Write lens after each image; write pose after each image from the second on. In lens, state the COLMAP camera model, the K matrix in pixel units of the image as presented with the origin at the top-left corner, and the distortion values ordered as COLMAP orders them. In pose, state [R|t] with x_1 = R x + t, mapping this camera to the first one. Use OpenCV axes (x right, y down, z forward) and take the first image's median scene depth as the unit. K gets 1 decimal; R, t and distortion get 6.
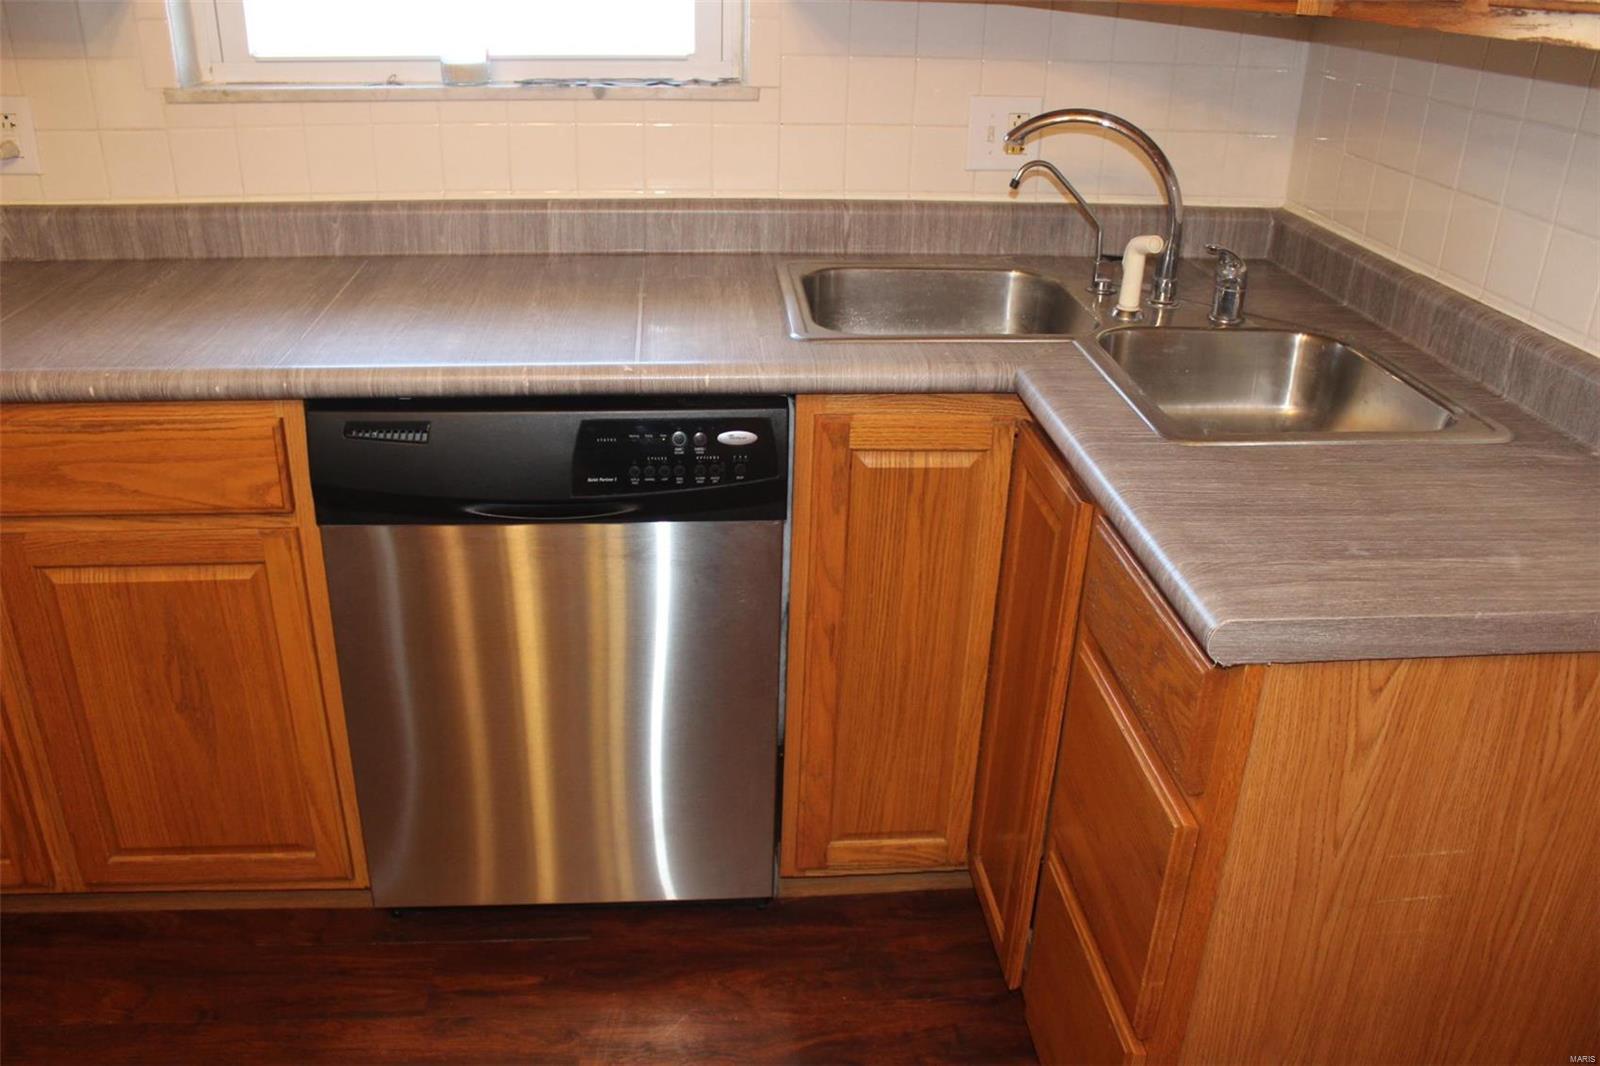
lens RADIAL K [[1324.5, 0, 801.8], [0, 1324.5, 526.0], [0, 0, 1]] dist [-0.149701, 0.116476]
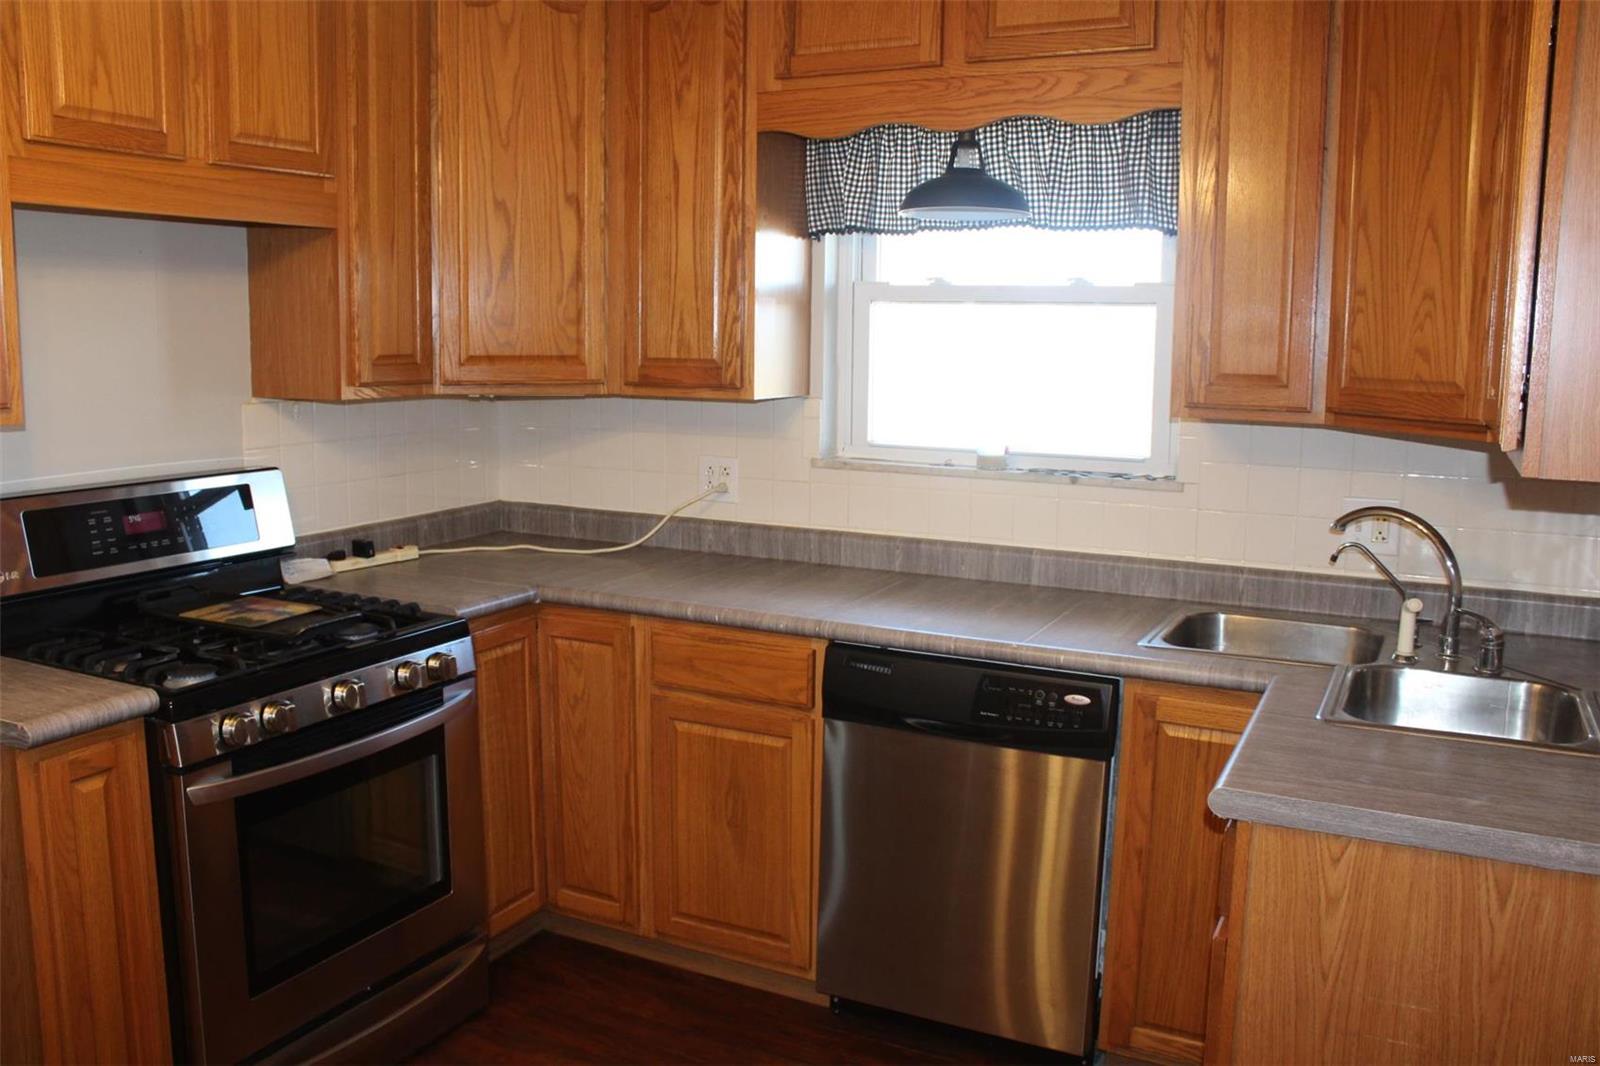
lens RADIAL K [[1324.5, 0, 804.1], [0, 1324.5, 543.8], [0, 0, 1]] dist [-0.149701, 0.116476]
pose [[0.854257, 0.072552, -0.514764, 0.428705], [-0.213116, 0.952055, -0.219484, 0.154536], [0.474159, 0.297200, 0.828761, -0.433035]]
